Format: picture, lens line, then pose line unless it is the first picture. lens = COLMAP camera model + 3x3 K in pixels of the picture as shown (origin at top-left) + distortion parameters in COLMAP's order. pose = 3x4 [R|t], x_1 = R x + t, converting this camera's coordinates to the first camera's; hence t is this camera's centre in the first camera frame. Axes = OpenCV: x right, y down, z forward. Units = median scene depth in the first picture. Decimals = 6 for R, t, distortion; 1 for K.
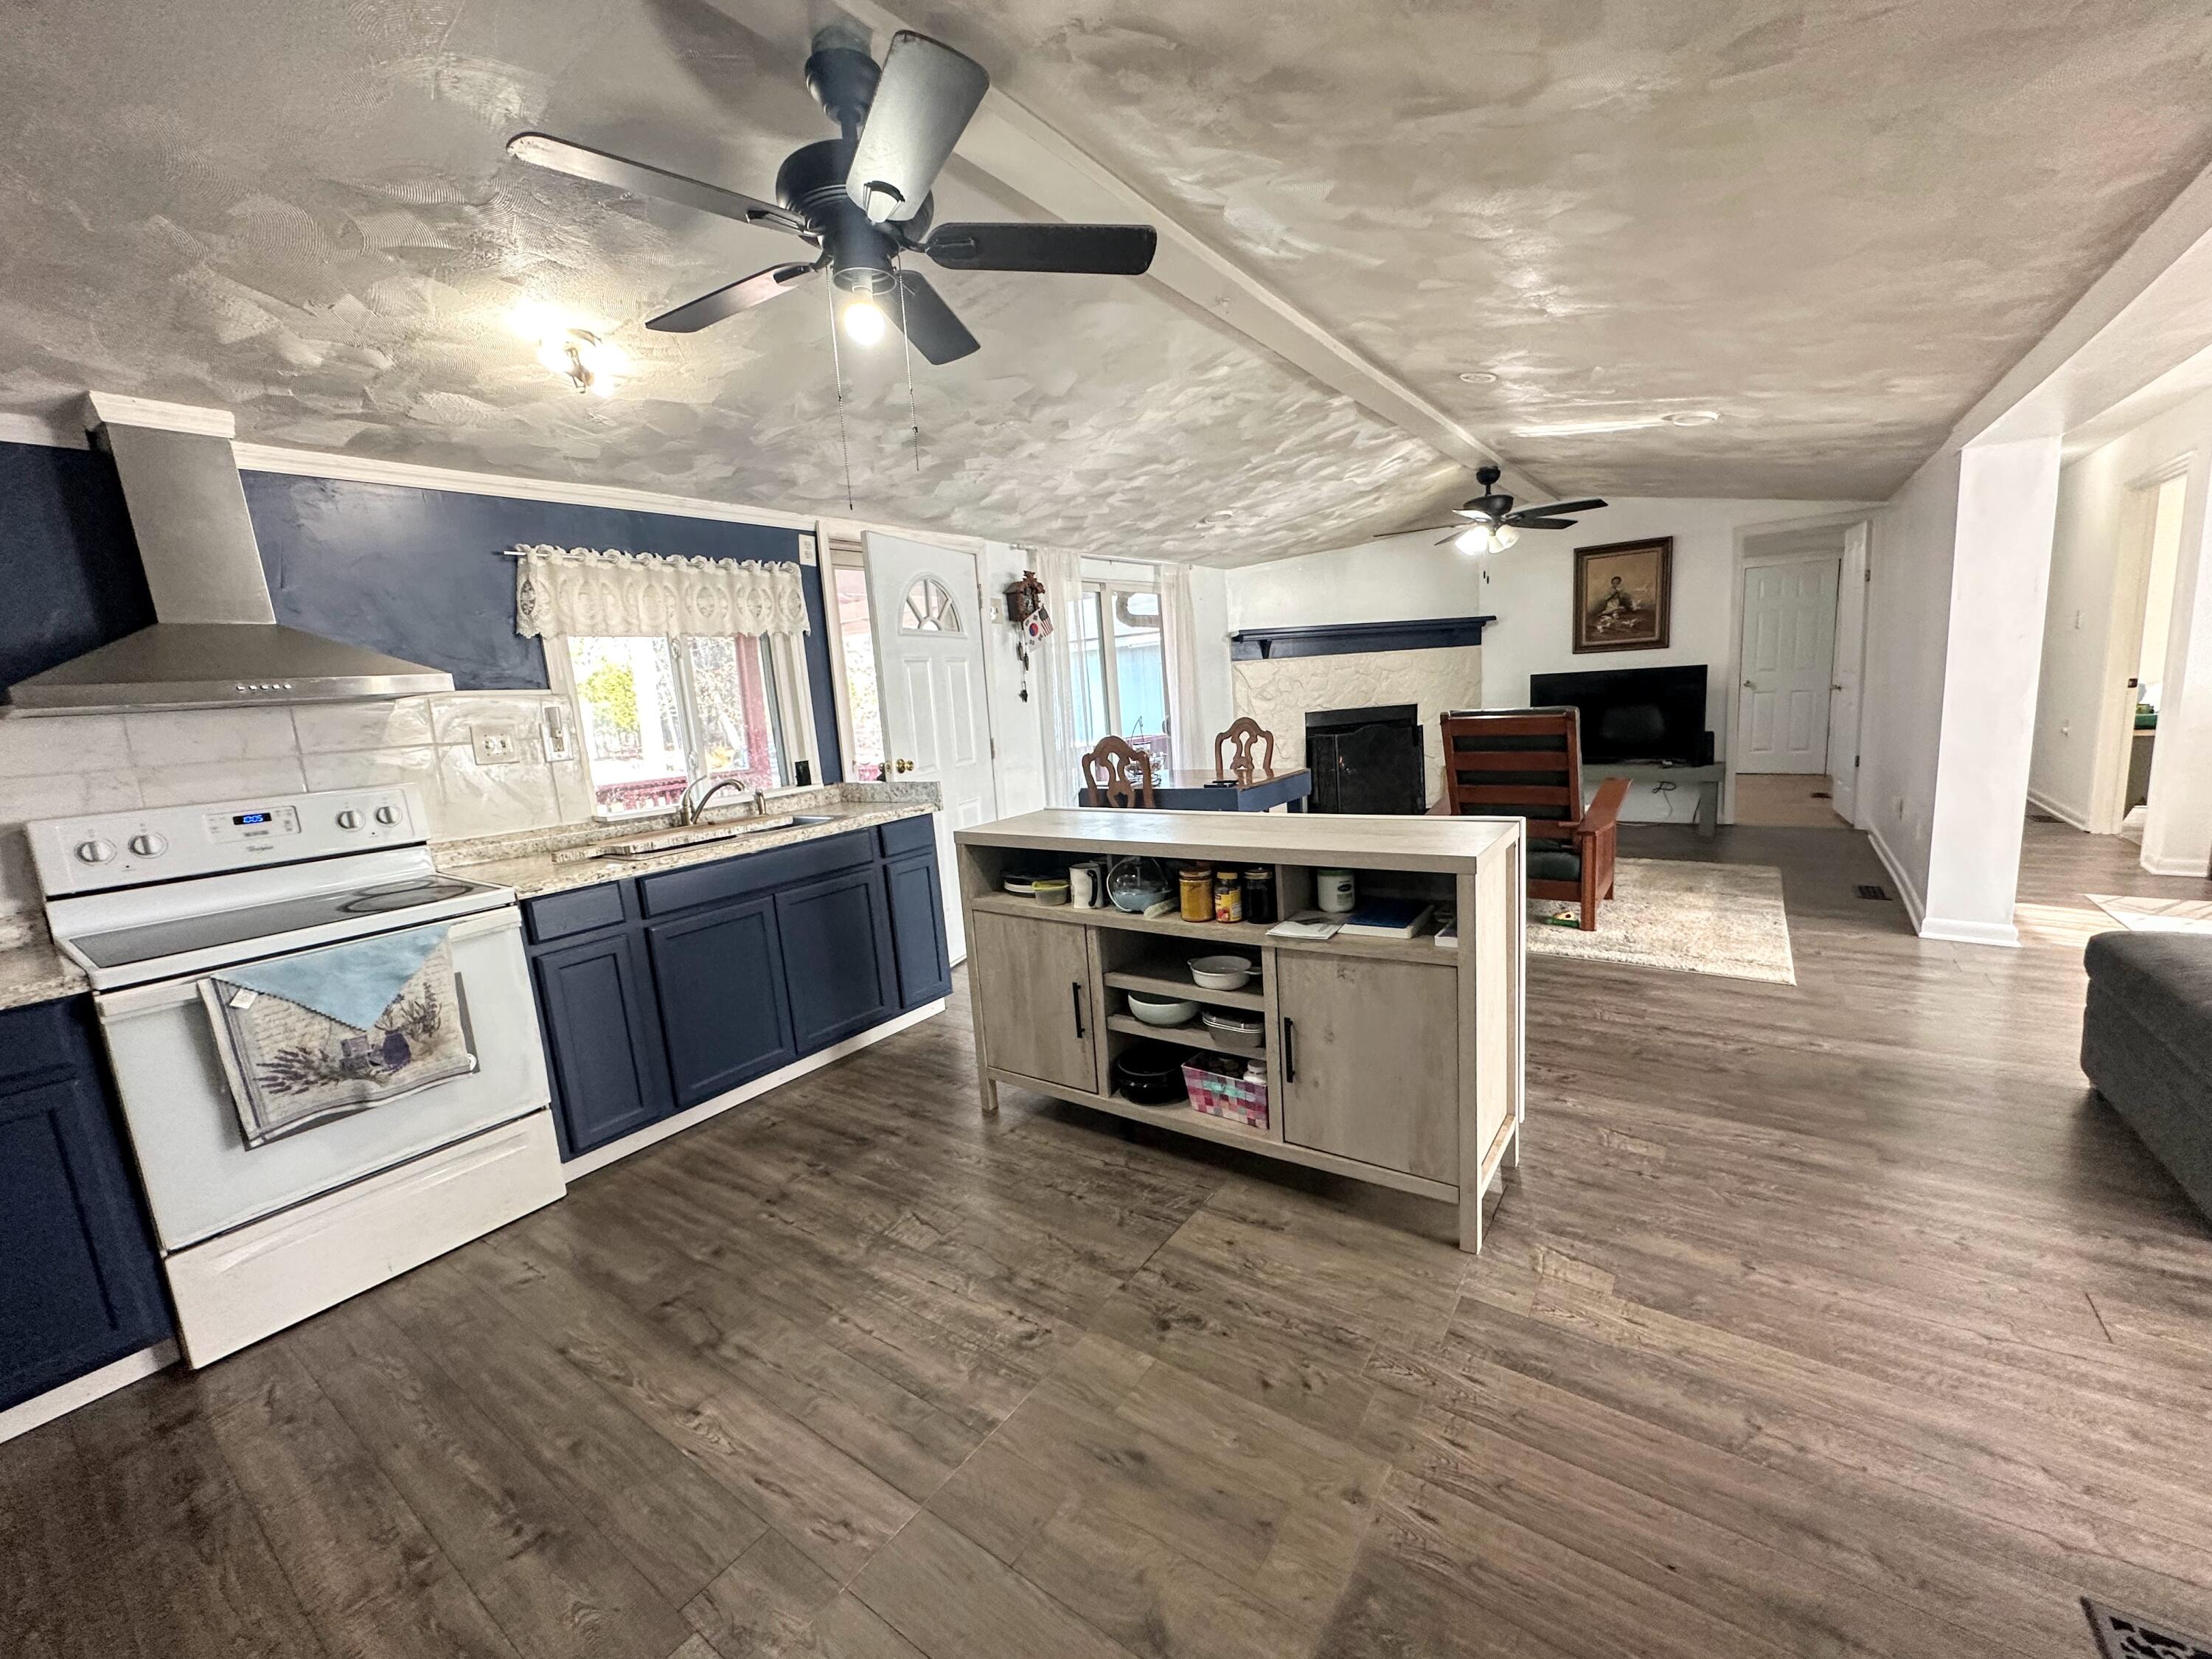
lens RADIAL K [[881.8, 0, 1106.1], [0, 881.8, 832.1], [0, 0, 1]] dist [-0.001976, 0.000284]
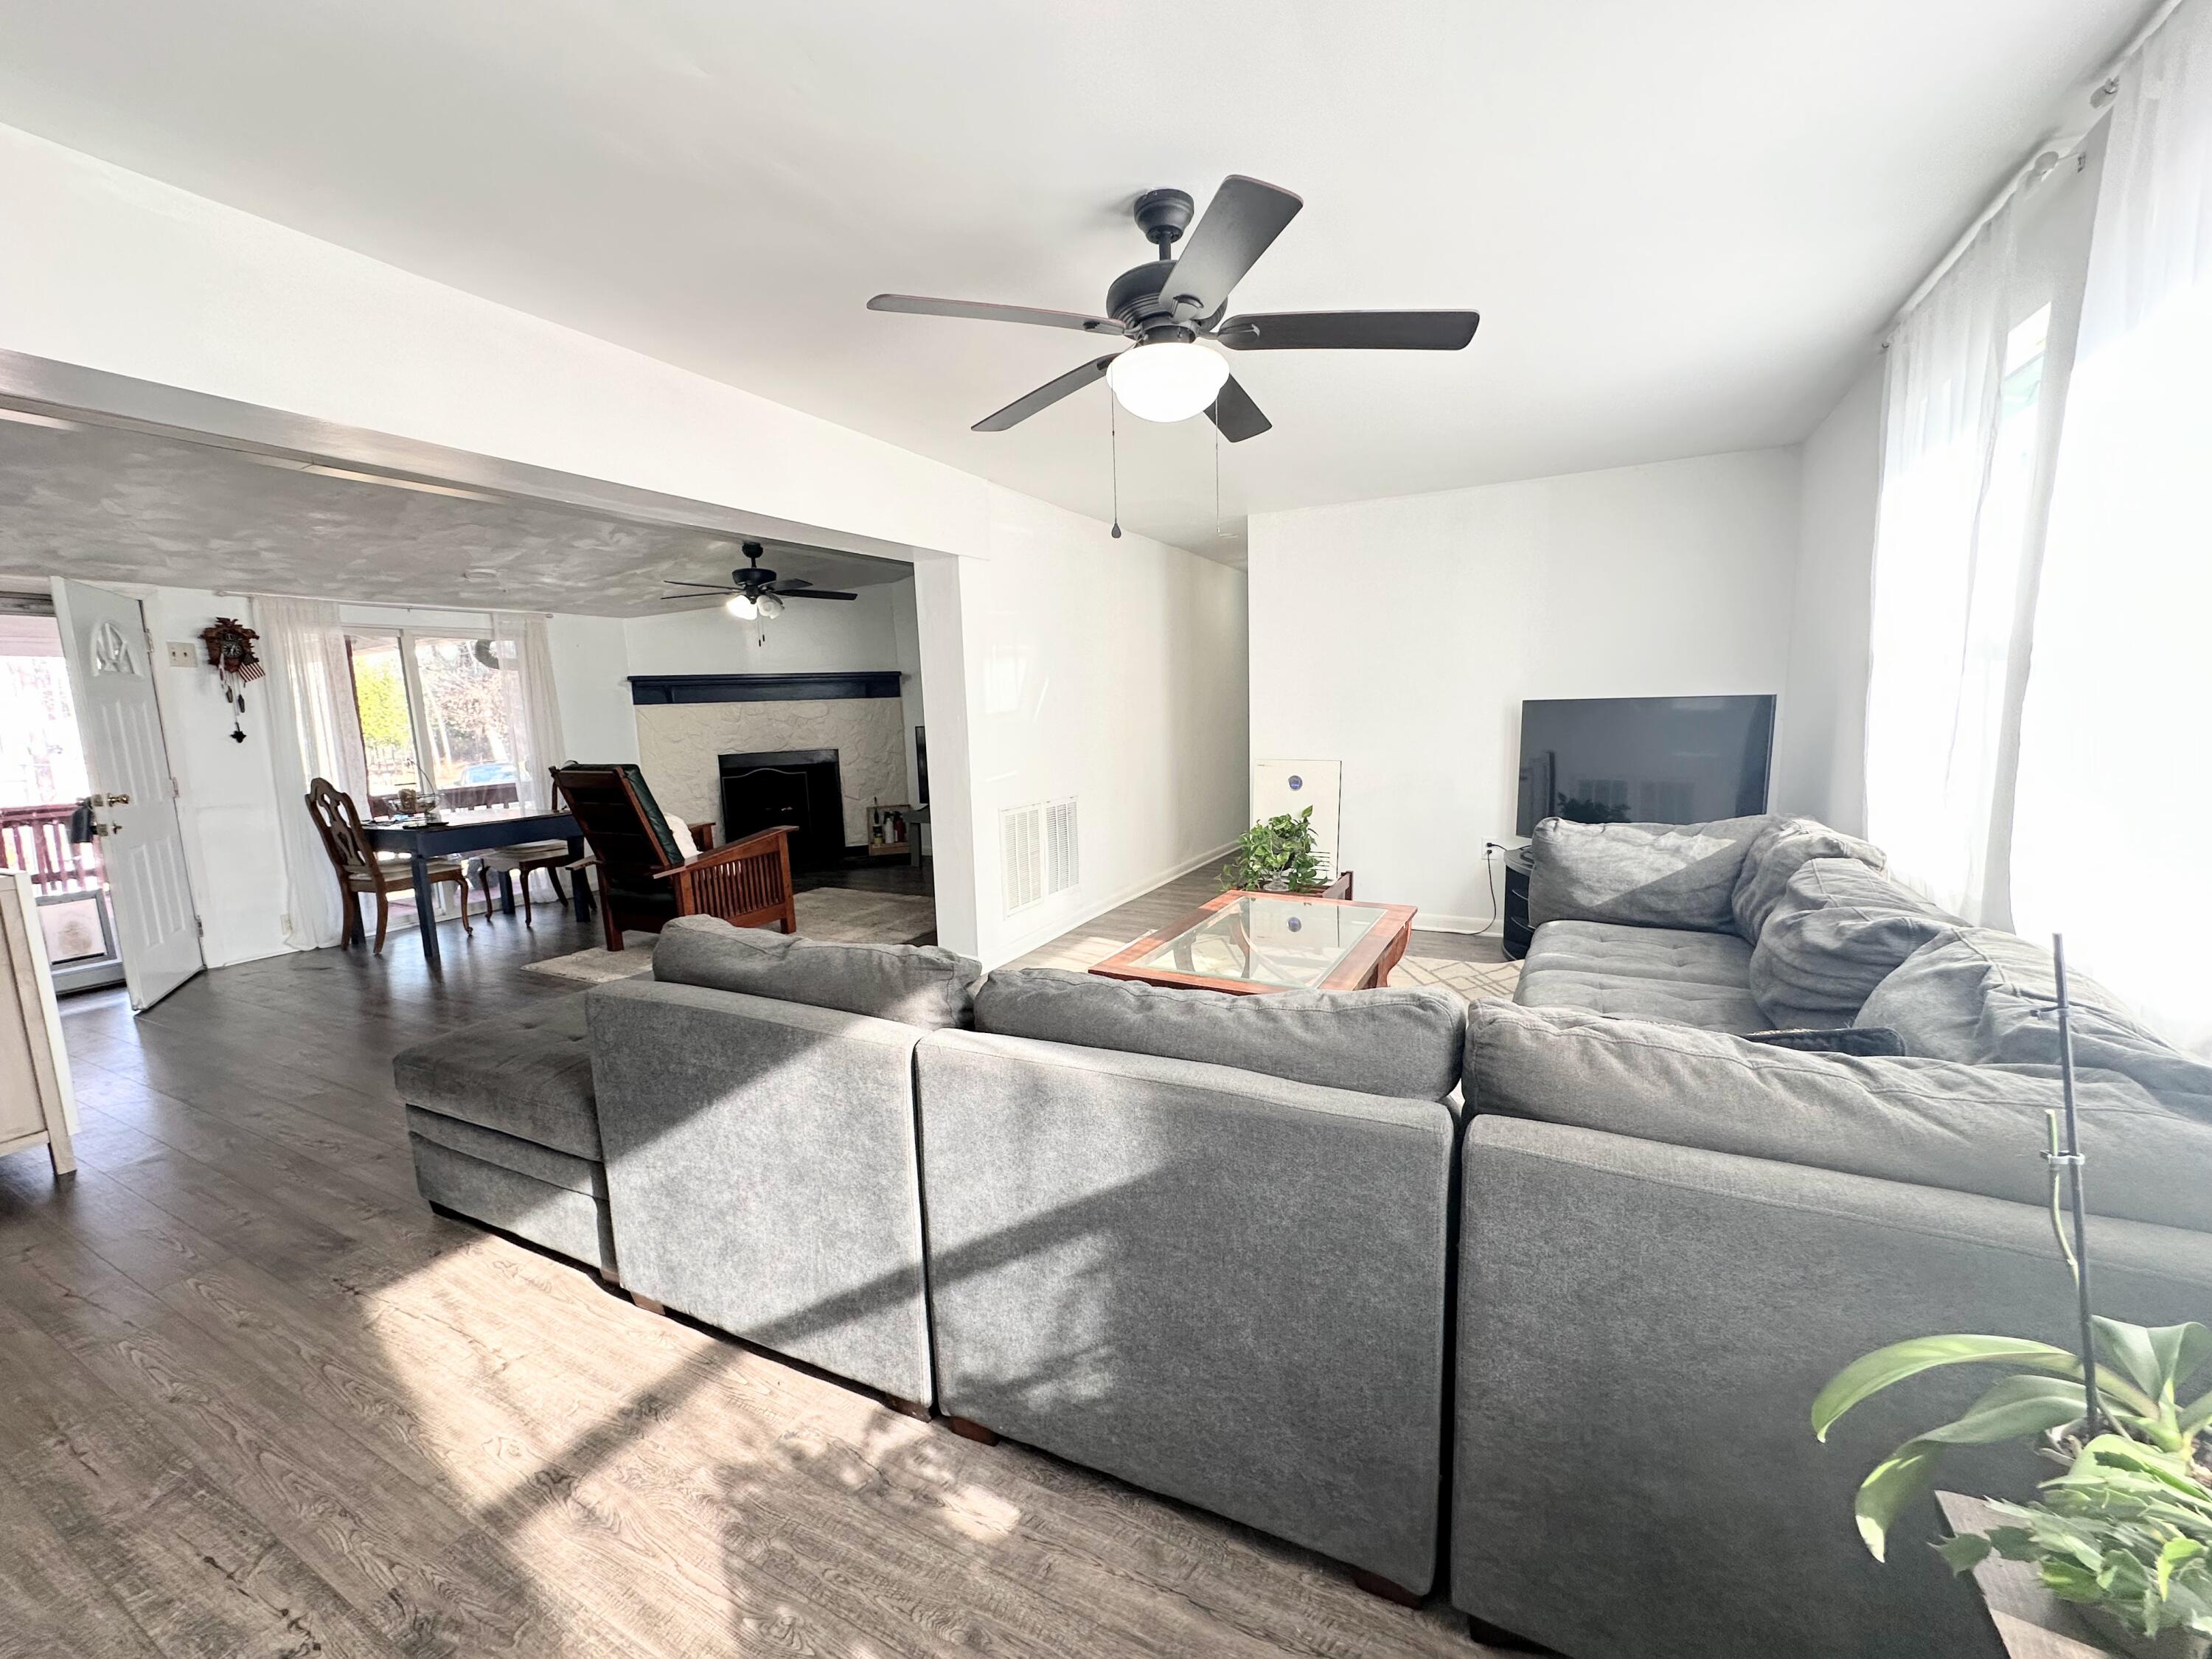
lens RADIAL K [[881.8, 0, 1111.5], [0, 881.8, 834.8], [0, 0, 1]] dist [-0.001976, 0.000284]
pose [[0.987644, 0.011535, 0.156289, 0.684311], [-0.007750, 0.999662, -0.024810, -0.022110], [-0.156522, 0.023292, 0.987400, -0.150450]]
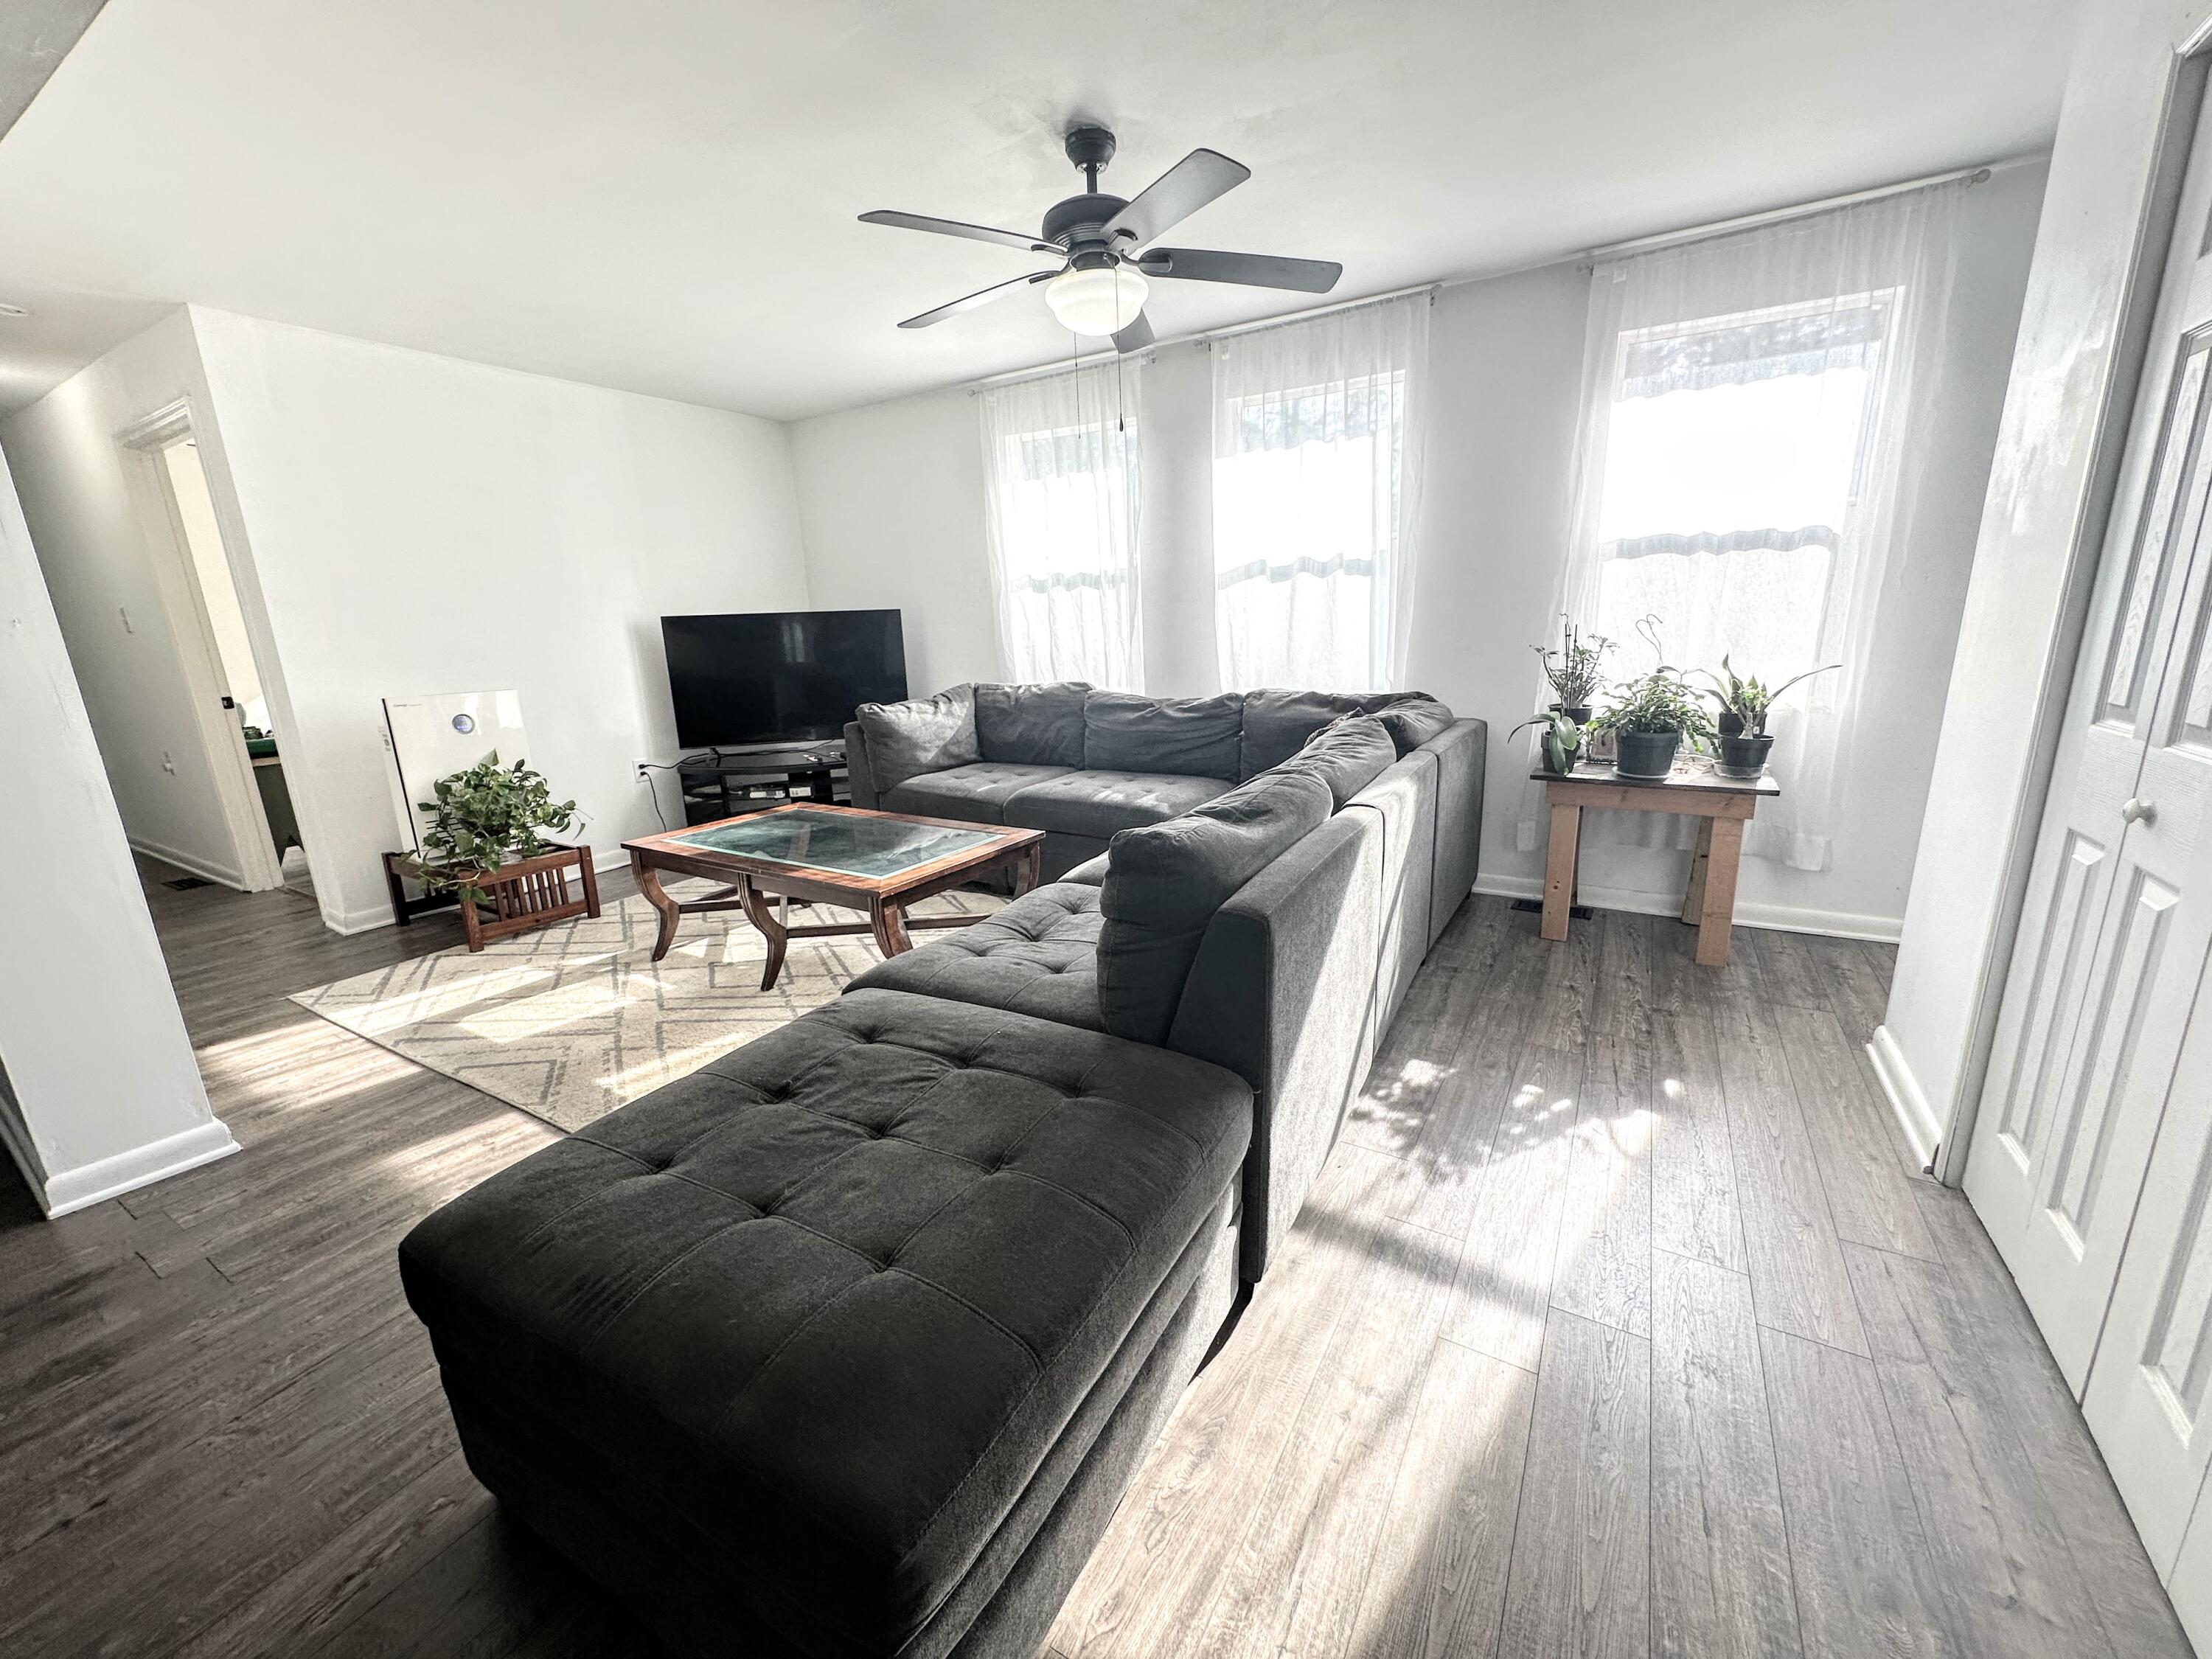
lens RADIAL K [[881.8, 0, 1117.7], [0, 881.8, 824.6], [0, 0, 1]] dist [-0.001976, 0.000284]
pose [[-0.079413, -0.173519, 0.981624, 0.294963], [0.198862, 0.962182, 0.186170, -0.050603], [-0.976805, 0.209992, -0.041903, 0.264236]]
